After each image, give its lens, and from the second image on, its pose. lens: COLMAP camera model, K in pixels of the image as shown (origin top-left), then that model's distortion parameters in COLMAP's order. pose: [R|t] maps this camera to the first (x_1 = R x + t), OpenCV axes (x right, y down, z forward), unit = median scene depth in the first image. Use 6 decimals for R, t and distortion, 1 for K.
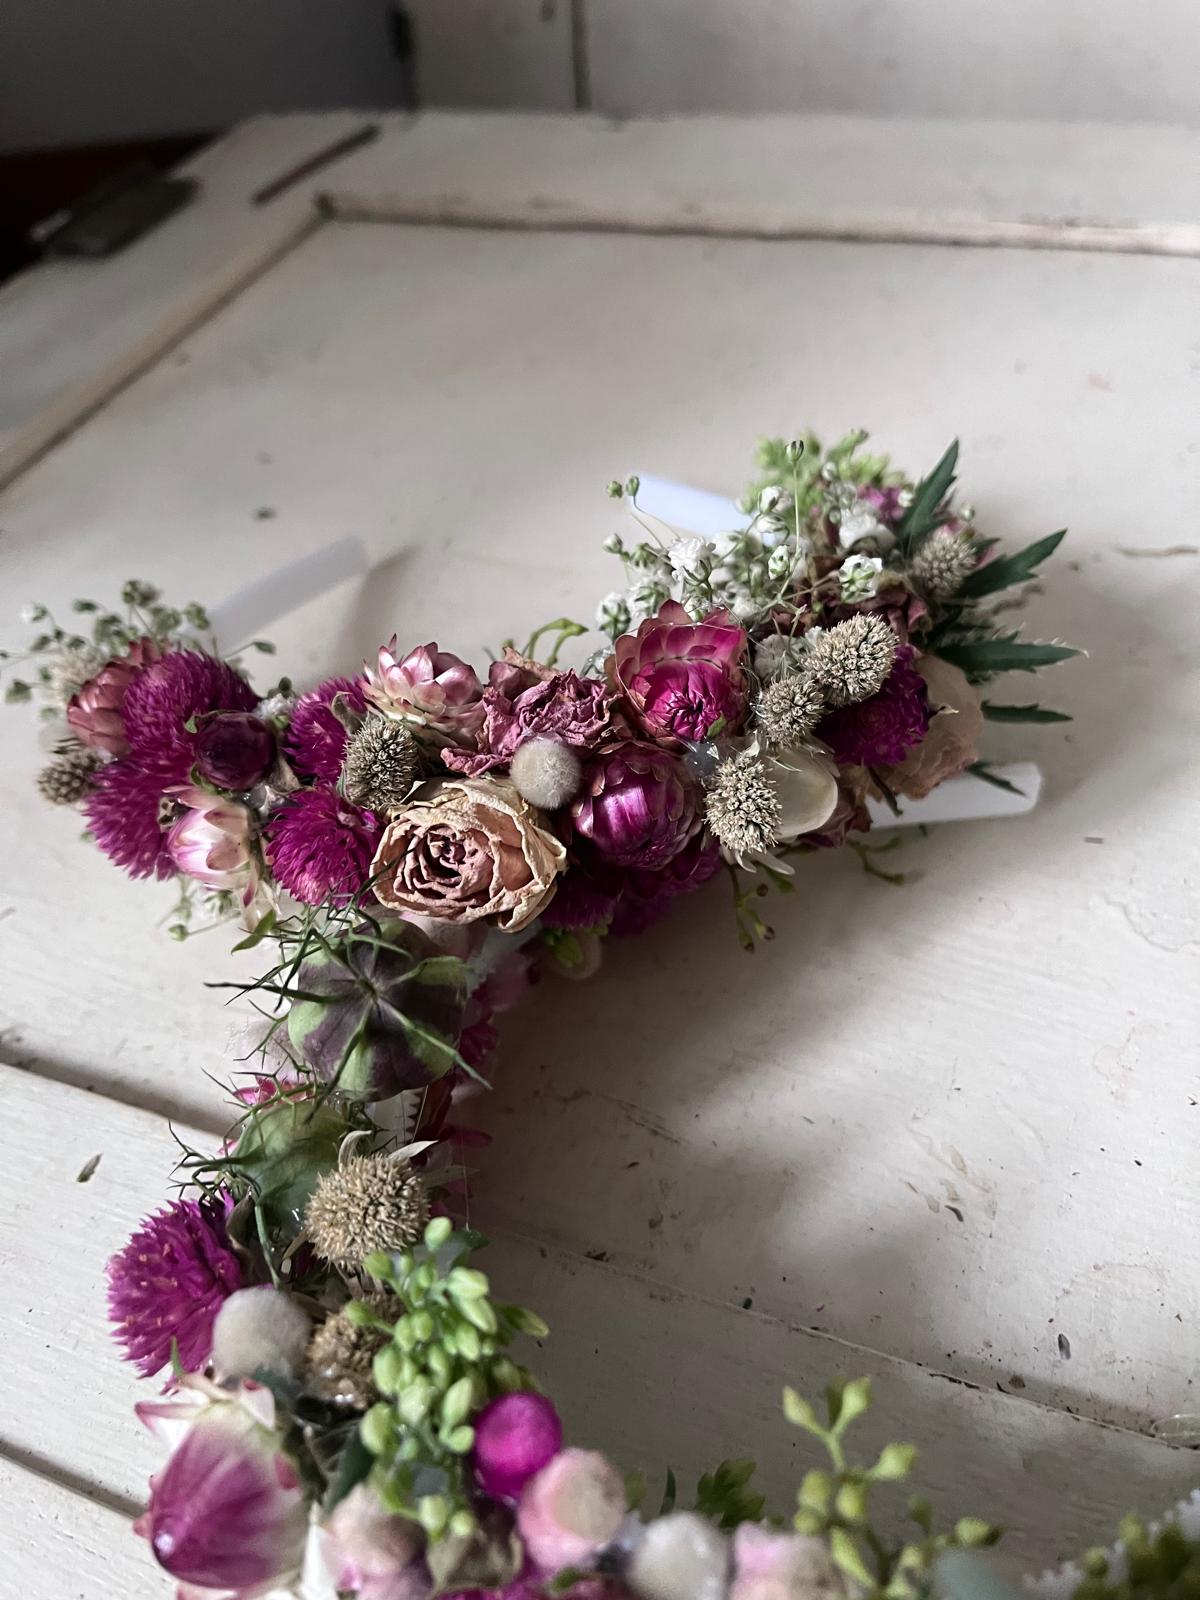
lens RADIAL K [[1252.6, 0, 592.3], [0, 1252.6, 801.8], [0, 0, 1]] dist [0.040322, -0.066620]
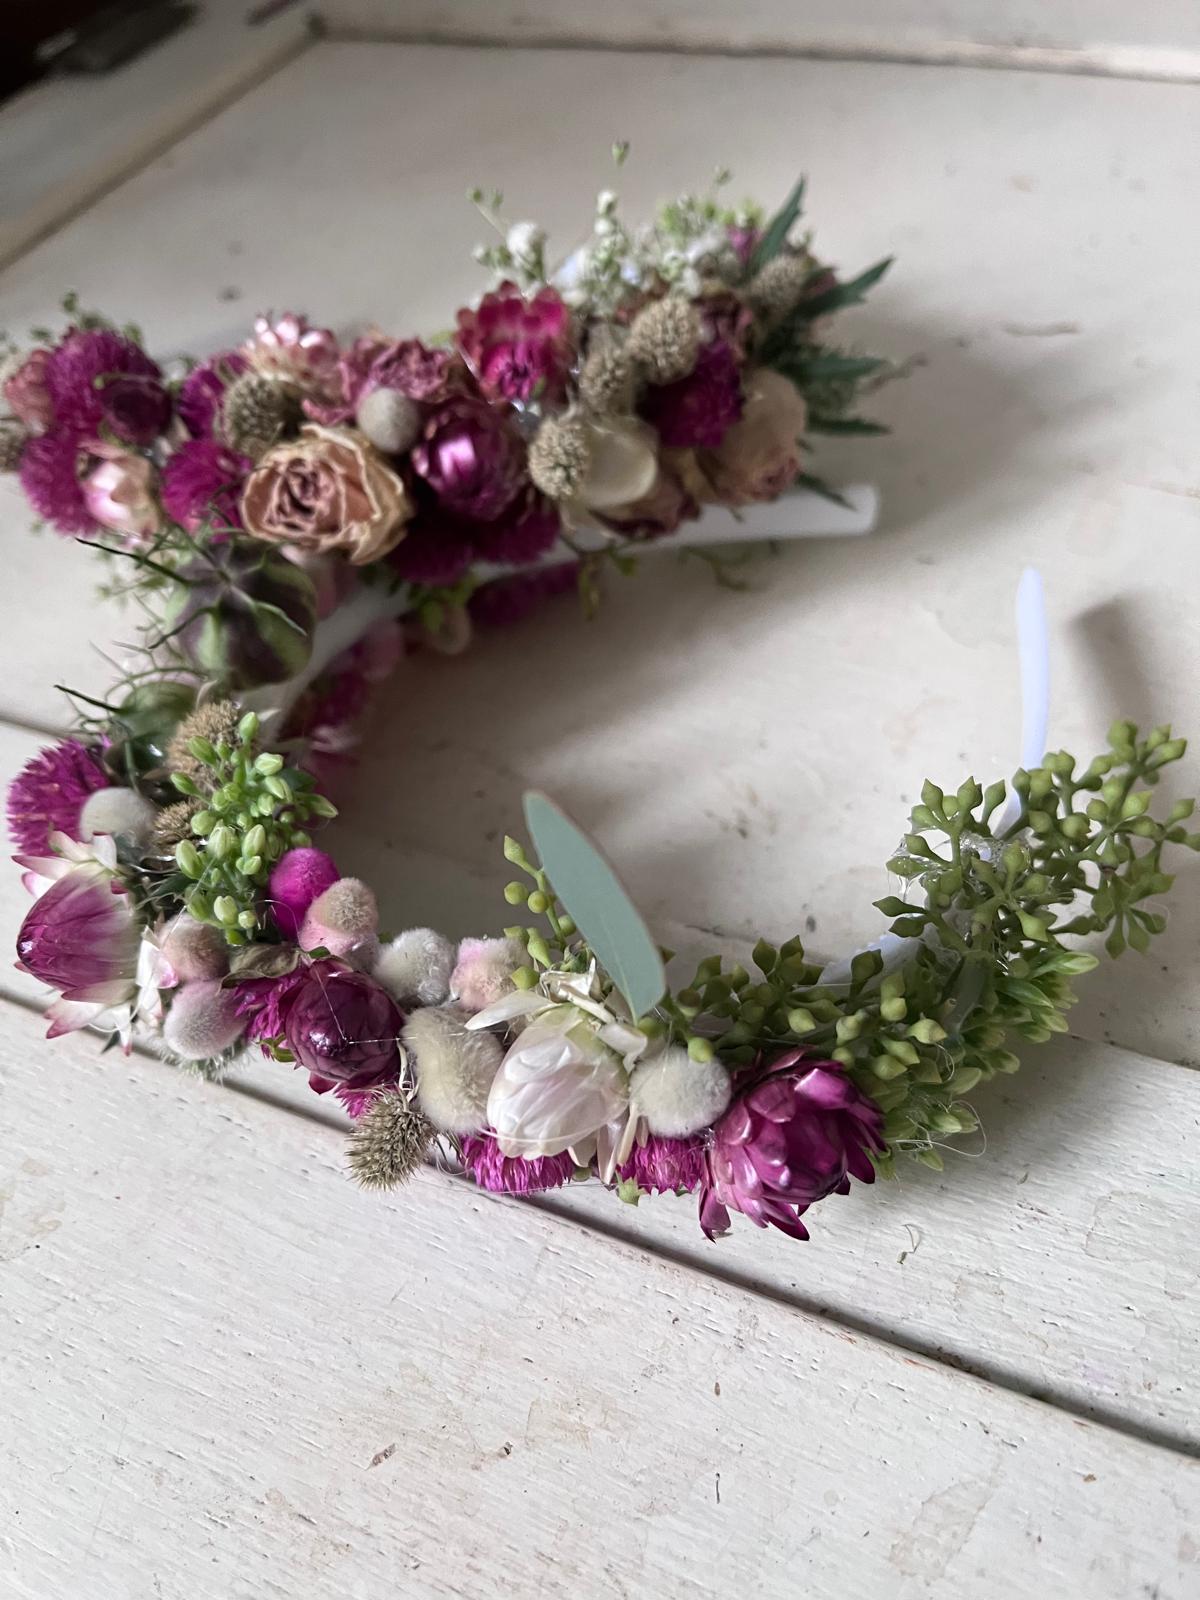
lens RADIAL K [[1258.6, 0, 583.8], [0, 1258.6, 804.9], [0, 0, 1]] dist [0.025544, -0.061997]
pose [[0.998595, 0.037057, -0.037878, 0.195925], [-0.034264, 0.996824, 0.071888, 0.235782], [0.040422, -0.070489, 0.996693, -0.188034]]
